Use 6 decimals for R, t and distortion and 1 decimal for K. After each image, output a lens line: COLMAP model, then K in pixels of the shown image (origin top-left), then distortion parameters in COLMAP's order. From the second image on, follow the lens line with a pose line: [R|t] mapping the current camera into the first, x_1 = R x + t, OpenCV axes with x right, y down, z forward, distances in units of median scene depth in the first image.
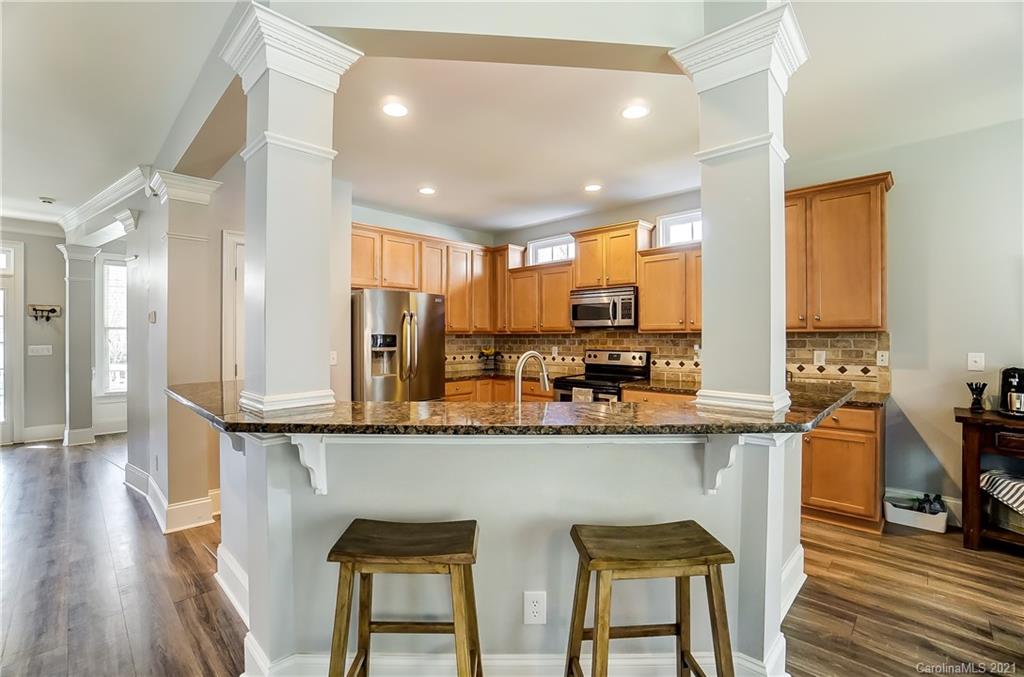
lens RADIAL K [[453.4, 0, 500.2], [0, 453.4, 335.1], [0, 0, 1]] dist [-0.055476, 0.016549]
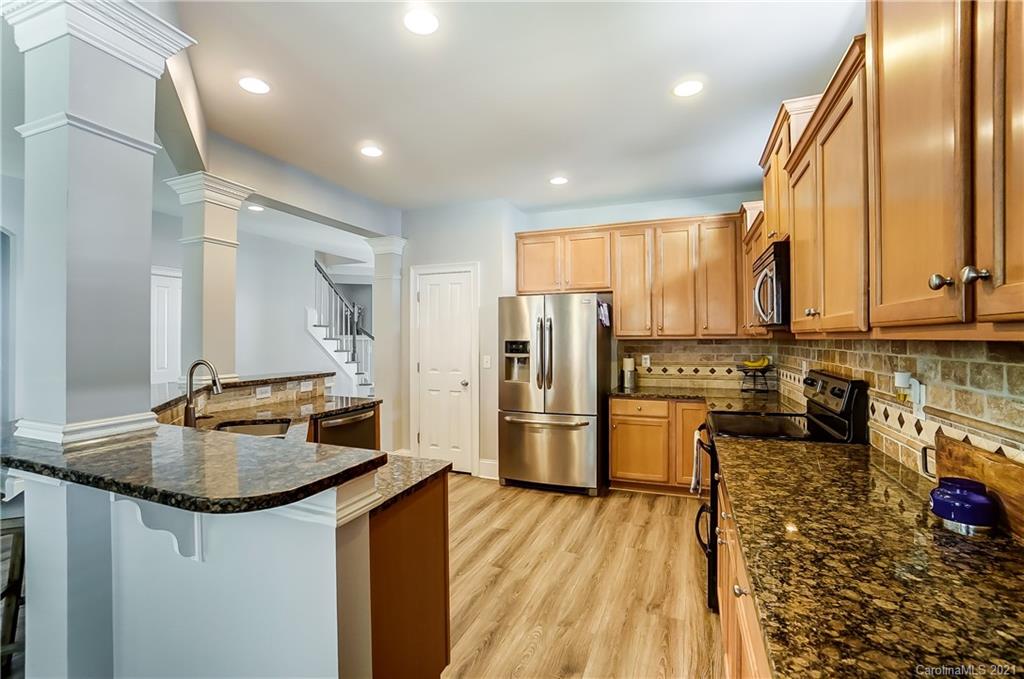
lens RADIAL K [[453.4, 0, 504.5], [0, 453.4, 332.8], [0, 0, 1]] dist [-0.055476, 0.016549]
pose [[0.395002, -0.011246, -0.918611, 0.547695], [0.003114, 0.999936, -0.010902, -0.006471], [0.918675, 0.001445, 0.395012, 0.481488]]
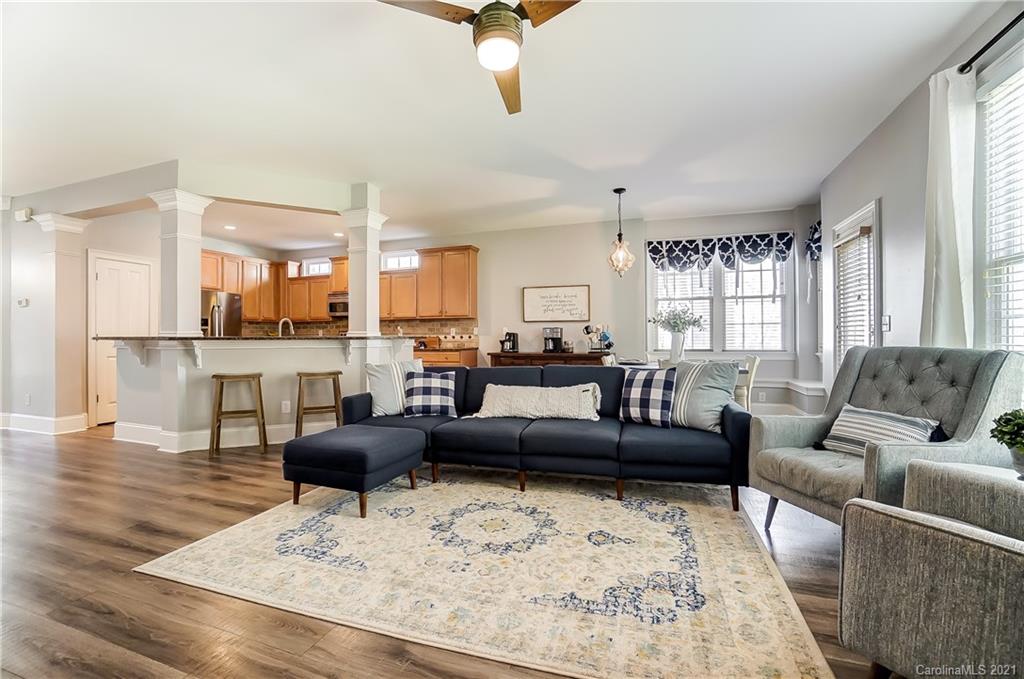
lens RADIAL K [[453.4, 0, 494.4], [0, 453.4, 339.7], [0, 0, 1]] dist [-0.055476, 0.016549]
pose [[0.913325, -0.004662, 0.407204, 0.042286], [0.002184, 0.999976, 0.006550, 0.054454], [-0.407225, -0.005093, 0.913314, -0.688904]]
